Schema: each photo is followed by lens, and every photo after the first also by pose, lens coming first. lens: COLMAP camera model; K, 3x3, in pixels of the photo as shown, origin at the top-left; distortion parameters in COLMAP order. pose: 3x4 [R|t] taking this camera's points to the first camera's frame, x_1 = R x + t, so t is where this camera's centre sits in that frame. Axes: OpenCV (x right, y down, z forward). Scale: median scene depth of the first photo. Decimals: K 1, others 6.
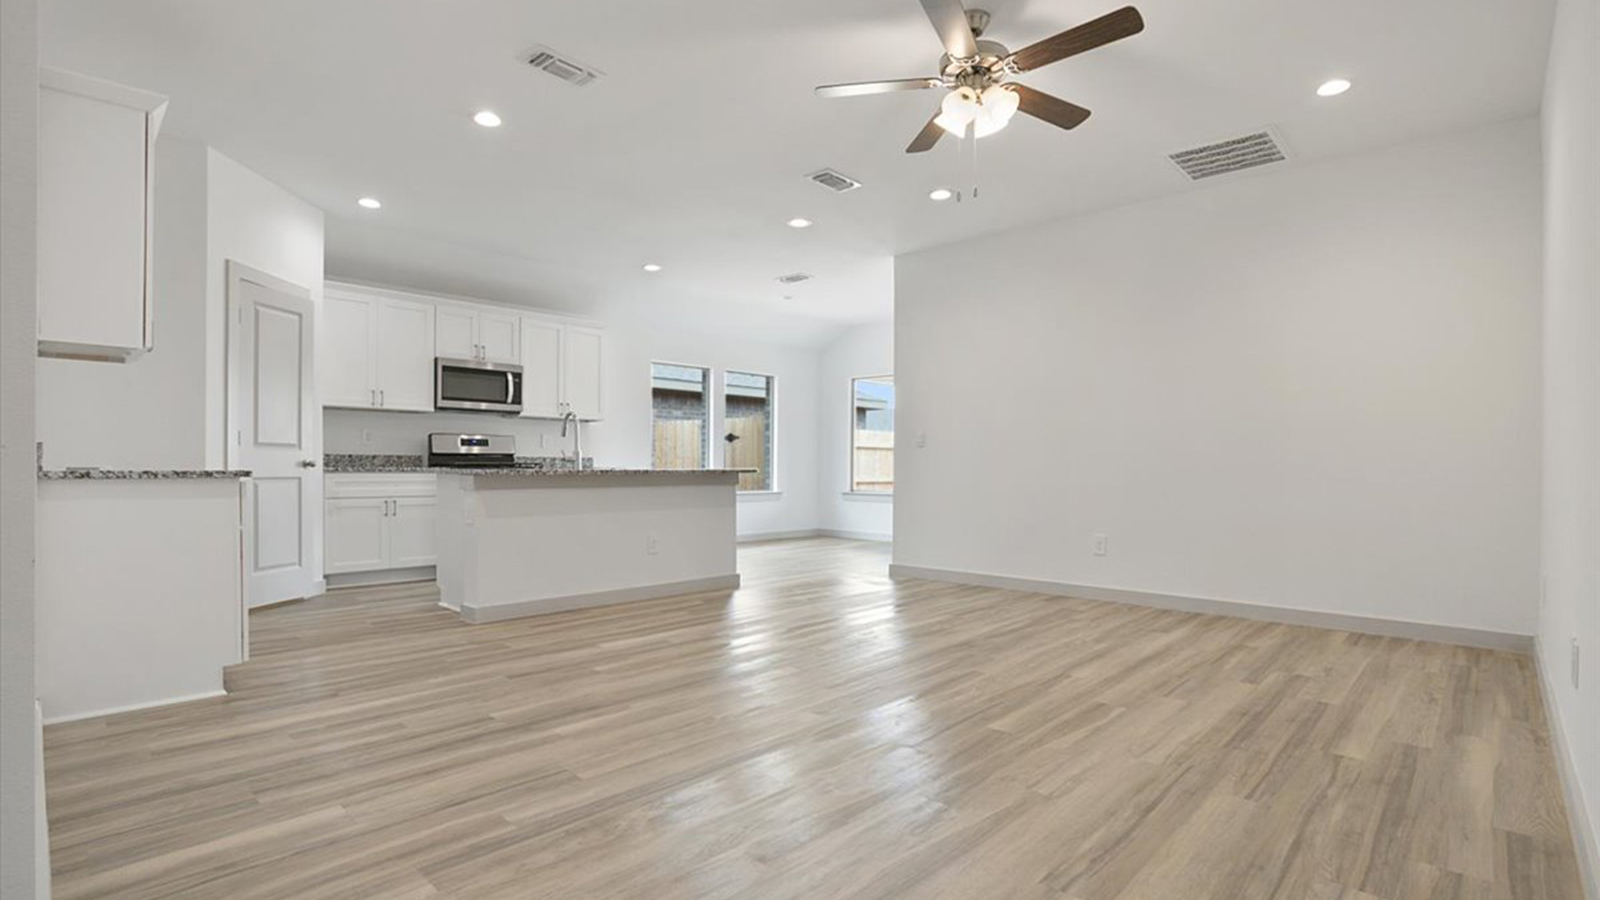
lens RADIAL K [[745.6, 0, 789.8], [0, 745.6, 459.0], [0, 0, 1]] dist [-0.027371, 0.005480]
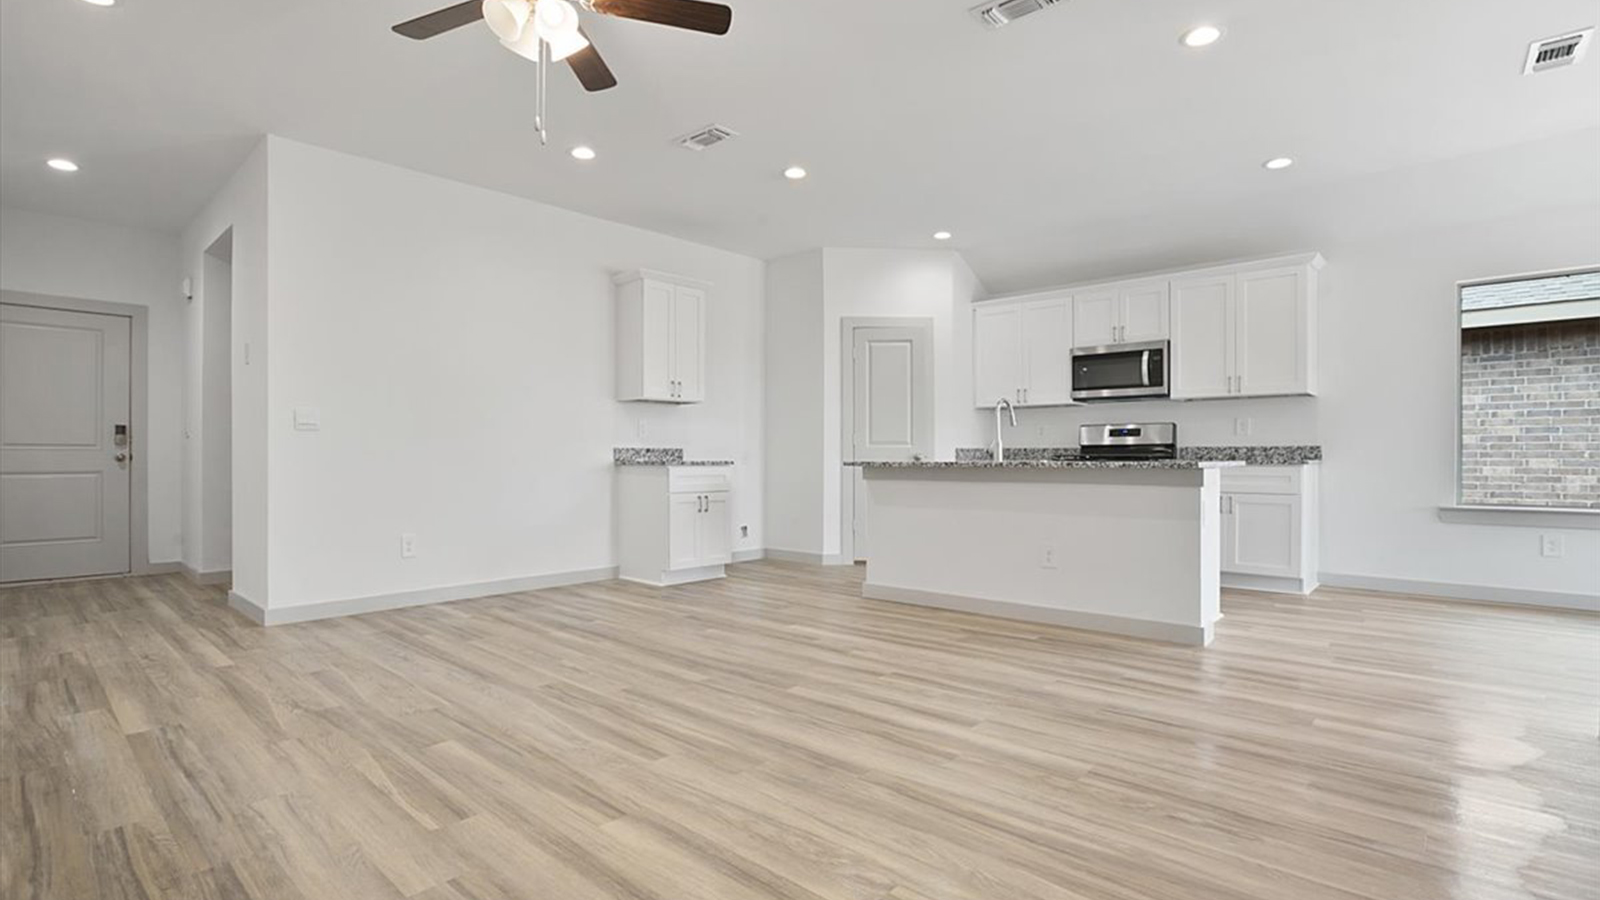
lens RADIAL K [[745.6, 0, 794.4], [0, 745.6, 453.9], [0, 0, 1]] dist [-0.027371, 0.005480]
pose [[0.030192, -0.006011, -0.999526, 0.862764], [0.007326, 0.999956, -0.005792, 0.011776], [0.999517, -0.007148, 0.030235, 1.011486]]
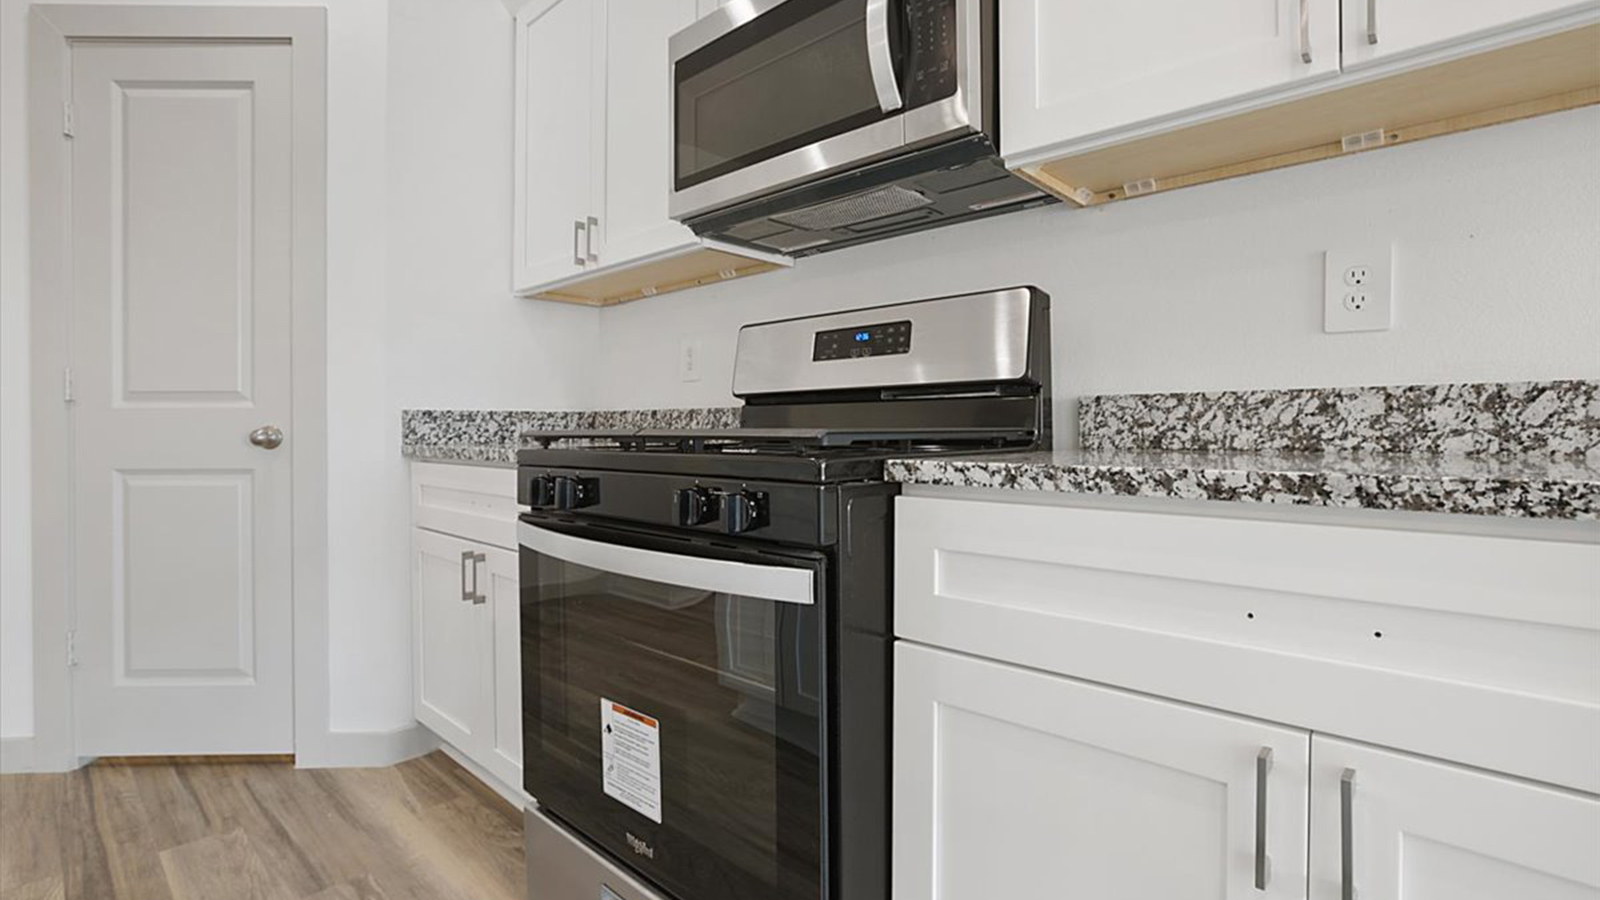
lens RADIAL K [[745.6, 0, 804.2], [0, 745.6, 431.4], [0, 0, 1]] dist [-0.027371, 0.005480]
pose [[0.015355, -0.000724, -0.999882, -0.354257], [0.011705, 0.999931, -0.000544, 0.009820], [0.999814, -0.011695, 0.015362, 1.762577]]
